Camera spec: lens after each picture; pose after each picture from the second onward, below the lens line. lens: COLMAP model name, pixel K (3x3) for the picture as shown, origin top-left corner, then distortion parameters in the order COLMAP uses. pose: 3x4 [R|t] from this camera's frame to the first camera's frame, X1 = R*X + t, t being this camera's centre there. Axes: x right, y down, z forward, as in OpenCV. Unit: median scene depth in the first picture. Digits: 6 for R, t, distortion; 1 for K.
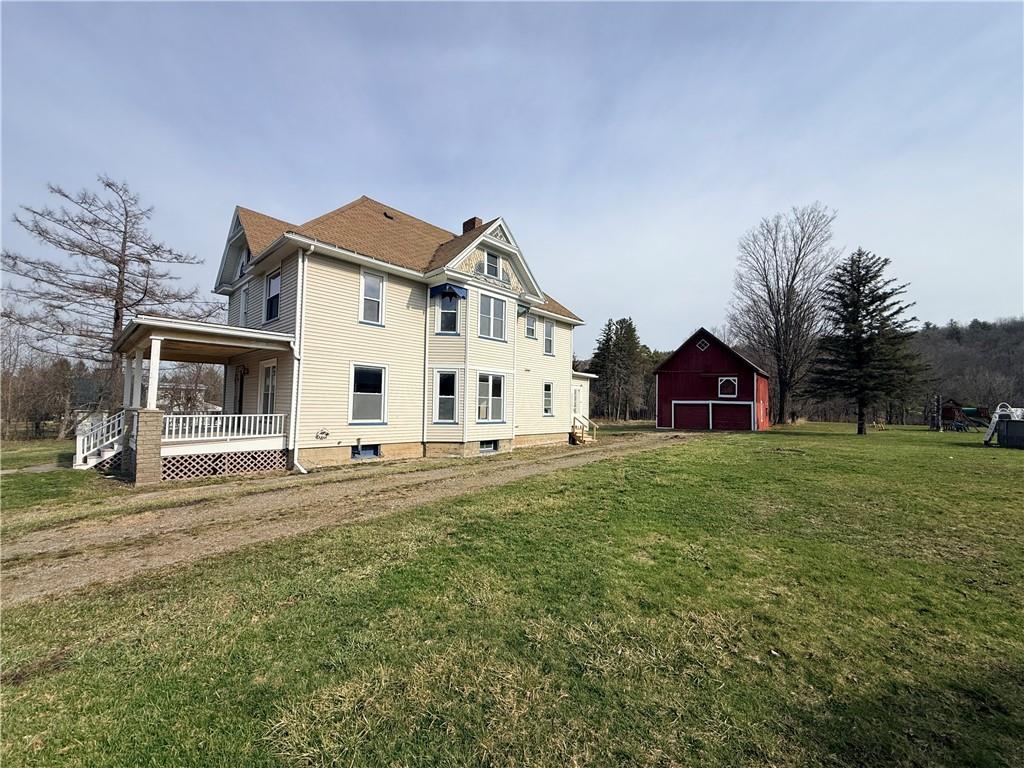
lens RADIAL K [[408.0, 0, 512.0], [0, 408.0, 384.0], [0, 0, 1]] dist [-0.000725, -0.000048]
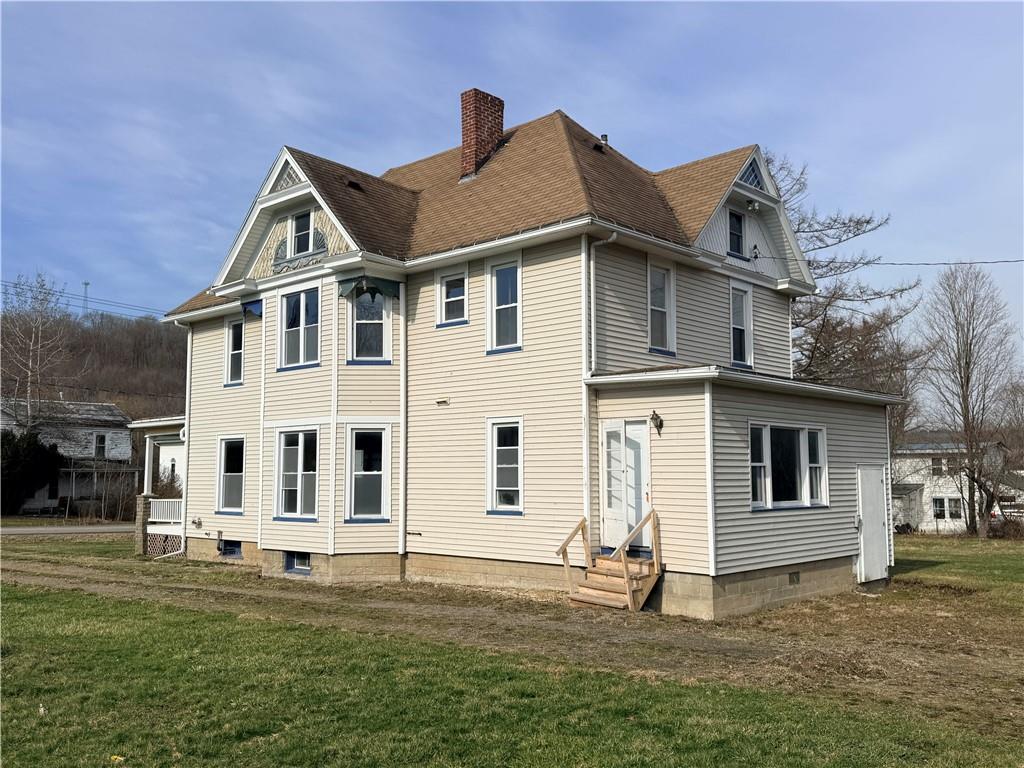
lens RADIAL K [[914.4, 0, 509.9], [0, 914.4, 389.9], [0, 0, 1]] dist [0.161518, -0.306736]
pose [[-0.003388, -0.108196, -0.994124, 1.334929], [0.061416, 0.992230, -0.108200, 0.082481], [0.998106, -0.061422, 0.003283, 1.435189]]
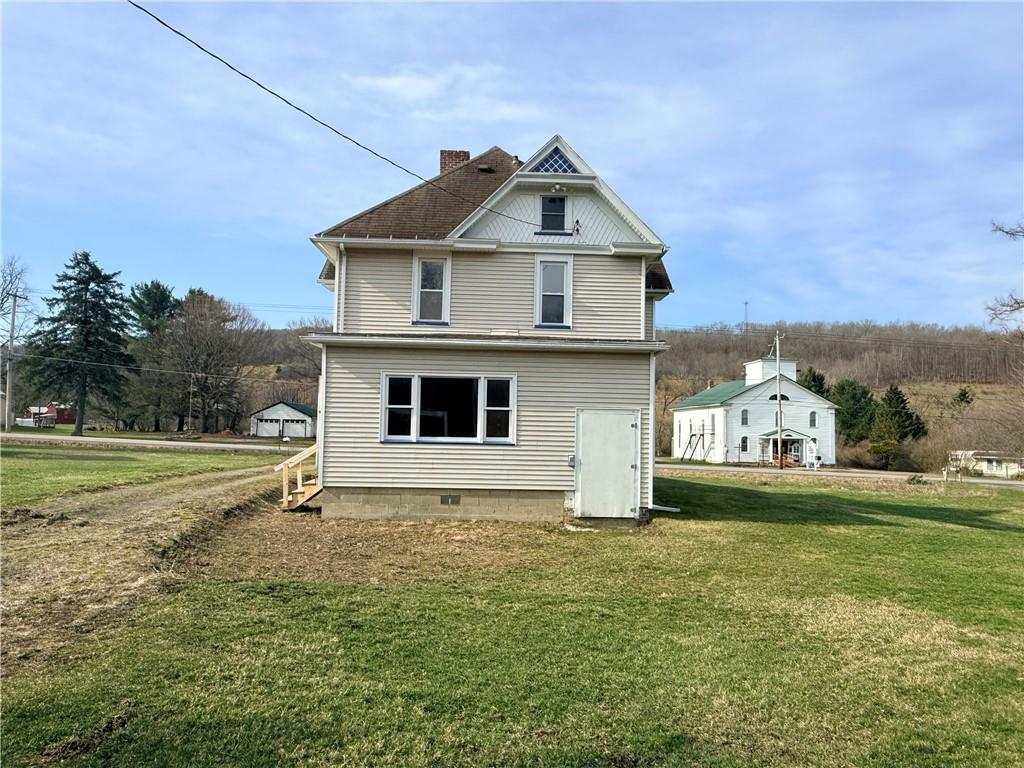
lens RADIAL K [[668.1, 0, 512.0], [0, 668.1, 384.0], [0, 0, 1]] dist [0.001195, 0.000732]
pose [[-0.715920, -0.082055, -0.693344, 0.834181], [0.007100, 0.992163, -0.124751, 0.159561], [0.698146, -0.094234, -0.709726, 2.516248]]
